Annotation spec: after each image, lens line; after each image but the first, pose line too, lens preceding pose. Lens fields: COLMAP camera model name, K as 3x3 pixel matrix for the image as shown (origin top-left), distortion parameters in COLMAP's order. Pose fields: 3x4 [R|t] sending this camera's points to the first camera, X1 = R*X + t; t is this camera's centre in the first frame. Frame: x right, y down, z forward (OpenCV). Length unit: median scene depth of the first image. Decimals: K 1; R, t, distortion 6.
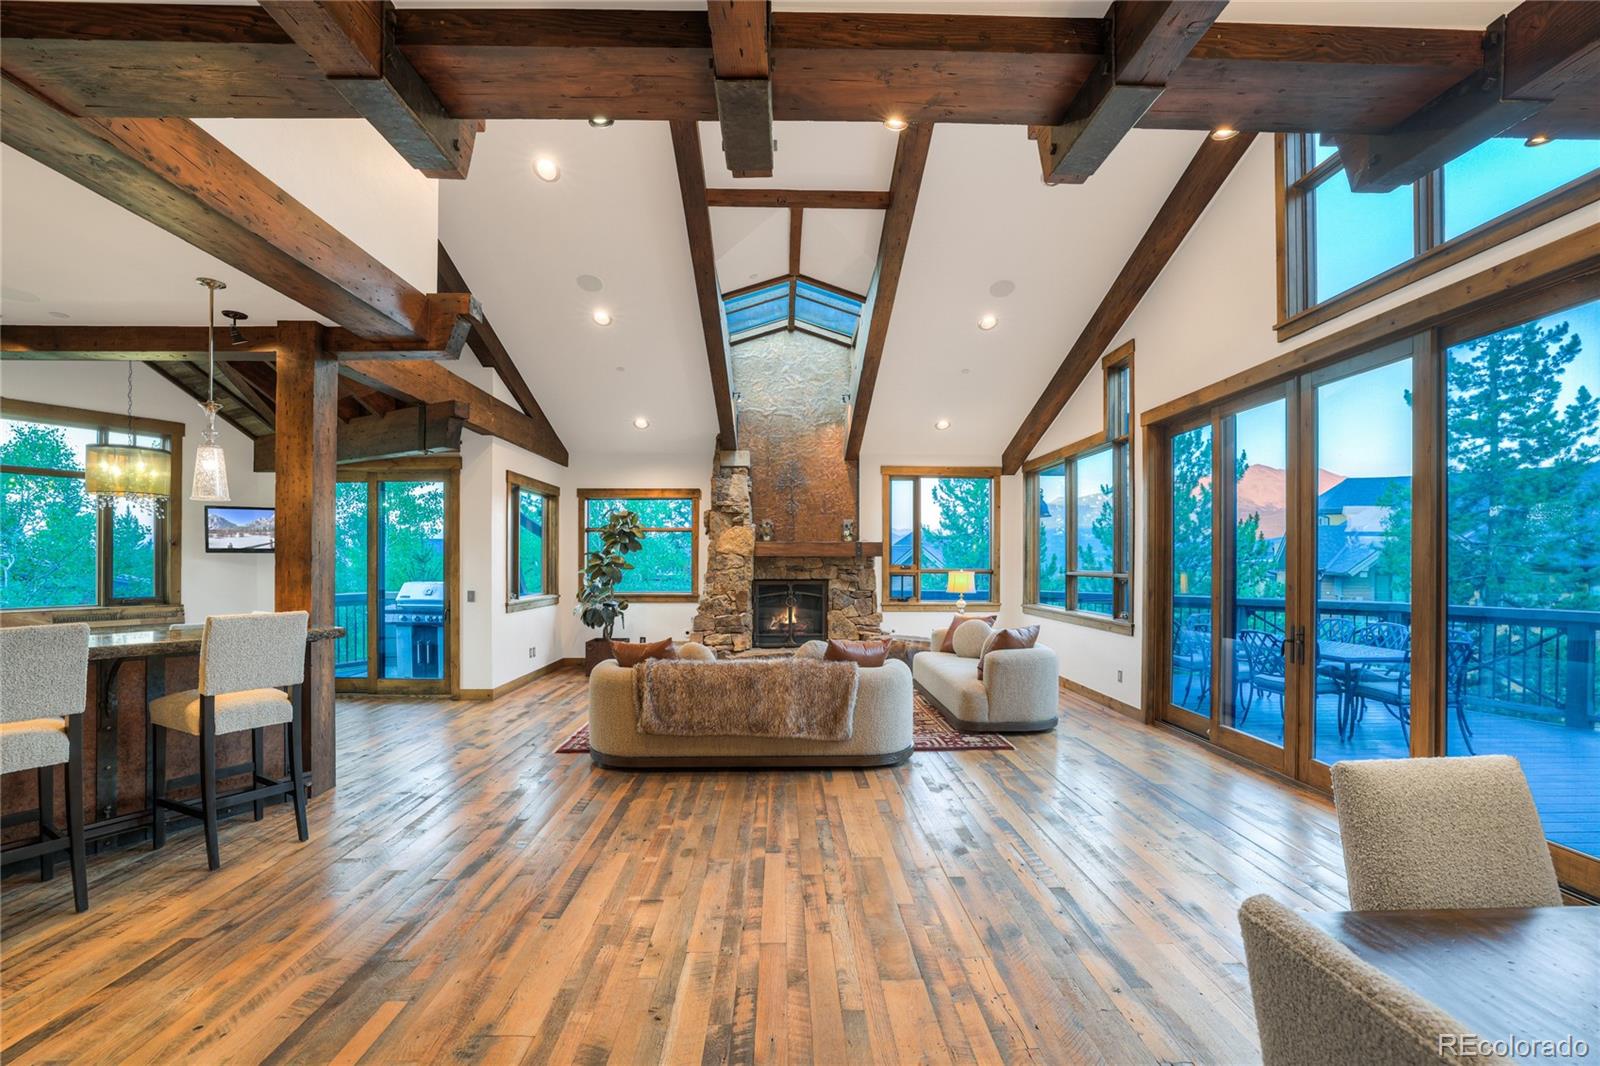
lens RADIAL K [[693.7, 0, 798.8], [0, 693.7, 558.7], [0, 0, 1]] dist [-0.047317, 0.017873]
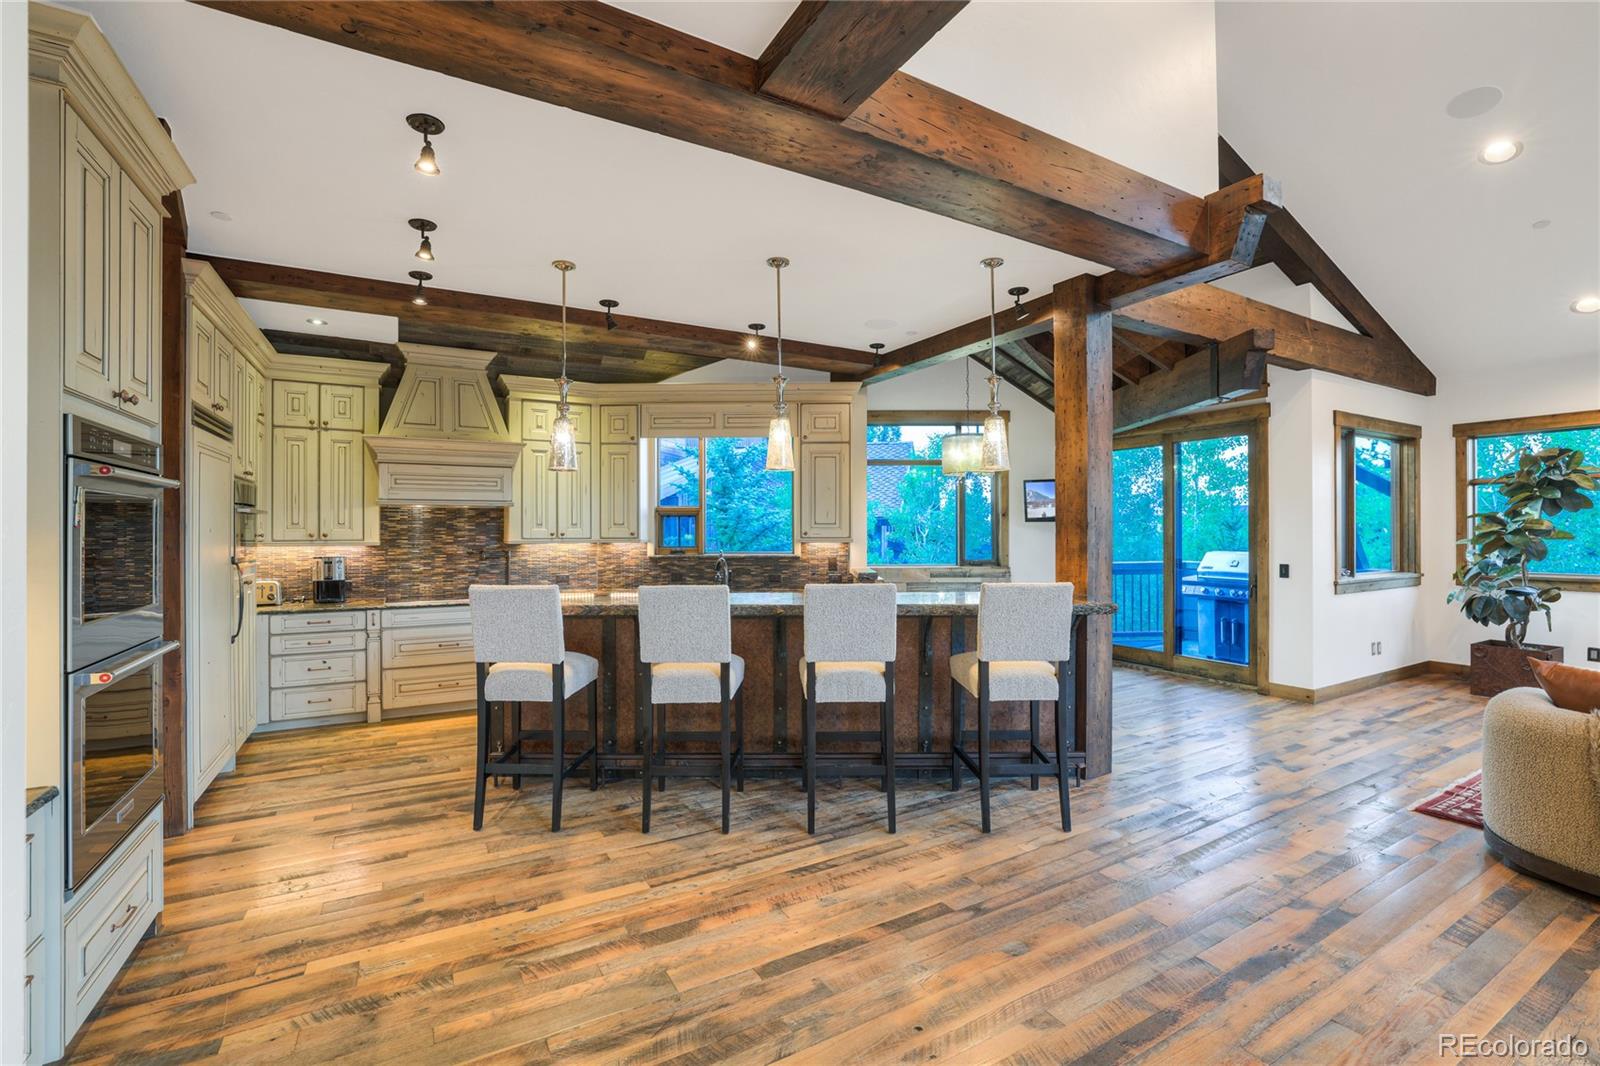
lens RADIAL K [[685.6, 0, 798.7], [0, 685.6, 531.2], [0, 0, 1]] dist [-0.043377, 0.017538]
pose [[0.467797, -0.002715, -0.883832, -0.061232], [0.008699, 0.999961, 0.001532, 0.001910], [0.883793, -0.008405, 0.467803, 0.178133]]
